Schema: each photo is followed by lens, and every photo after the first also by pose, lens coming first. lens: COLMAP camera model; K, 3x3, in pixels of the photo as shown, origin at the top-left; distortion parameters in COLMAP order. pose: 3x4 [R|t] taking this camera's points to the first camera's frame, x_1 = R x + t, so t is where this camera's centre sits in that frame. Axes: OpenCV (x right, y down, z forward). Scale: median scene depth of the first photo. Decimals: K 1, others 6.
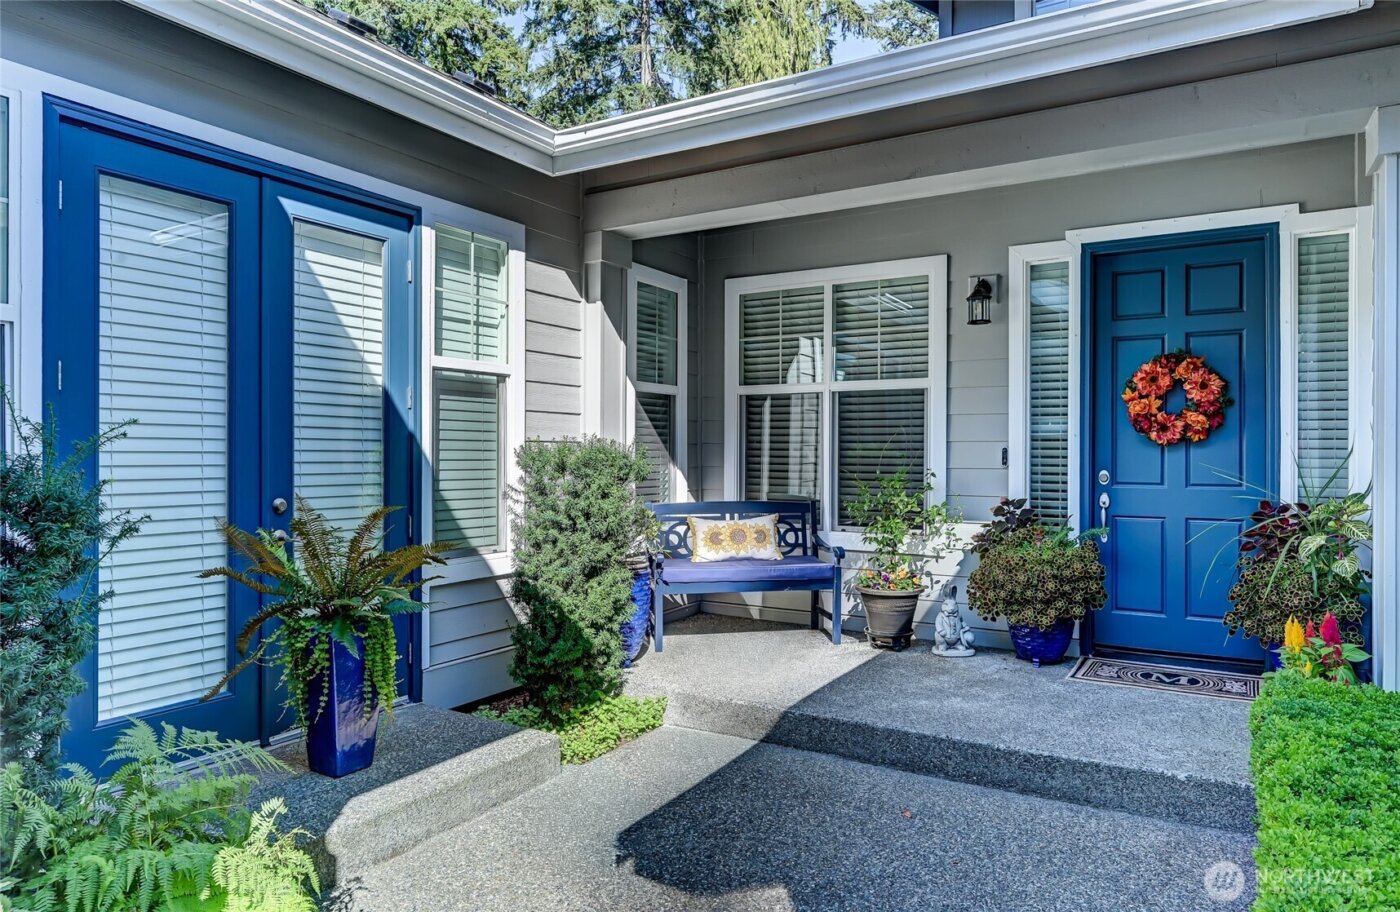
lens RADIAL K [[877.4, 0, 700.8], [0, 877.4, 452.2], [0, 0, 1]] dist [-0.006139, 0.000935]
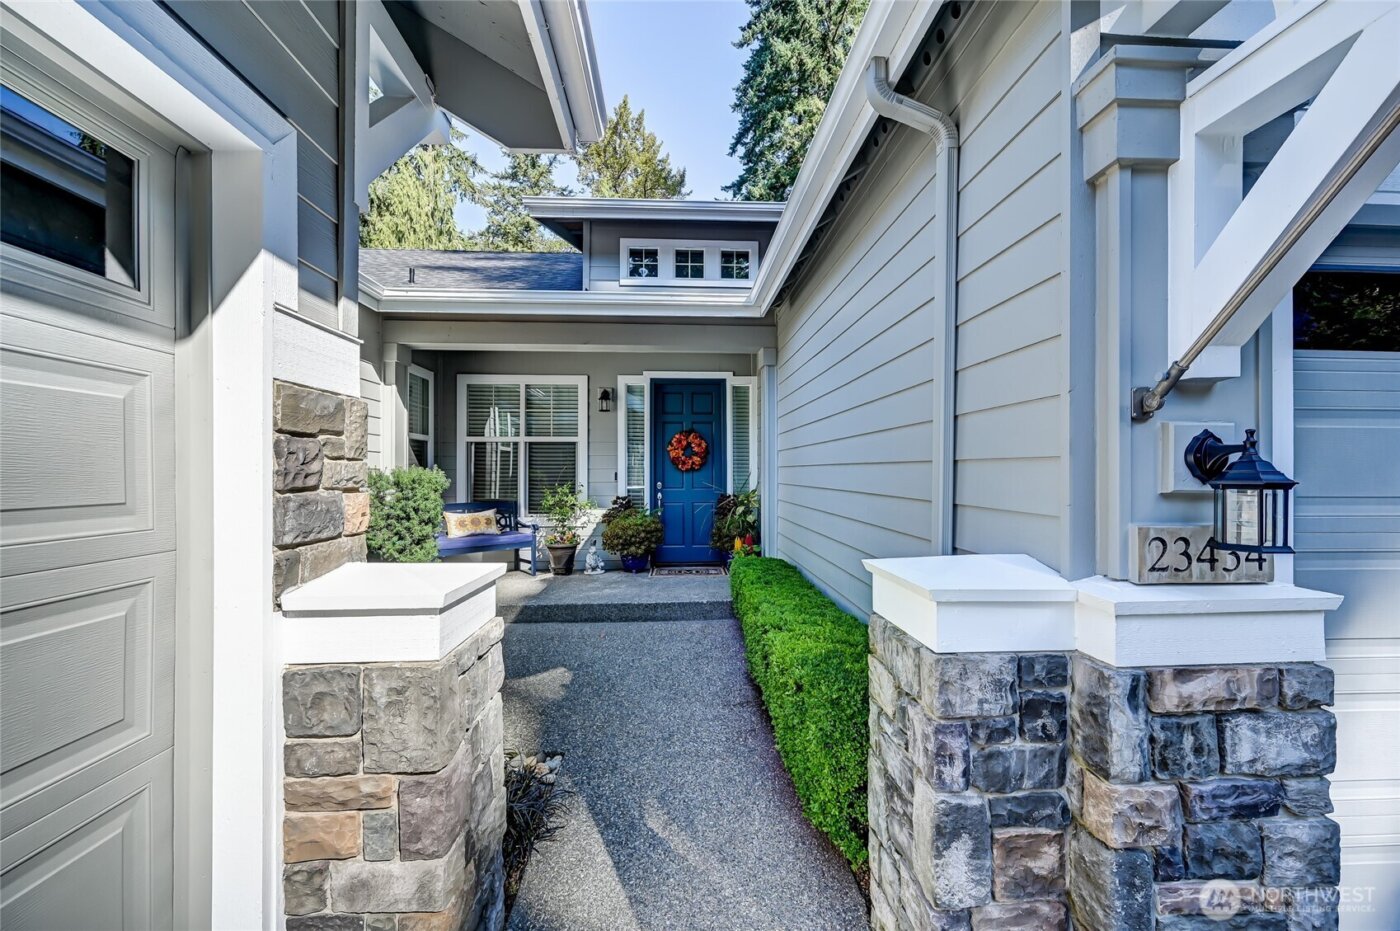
lens RADIAL K [[562.4, 0, 701.5], [0, 562.4, 472.4], [0, 0, 1]] dist [0.000203, 0.000320]
pose [[0.829762, -0.001874, 0.558115, -0.236530], [0.003975, 0.999989, -0.002552, 0.000047], [-0.558104, 0.004336, 0.829760, -0.224945]]
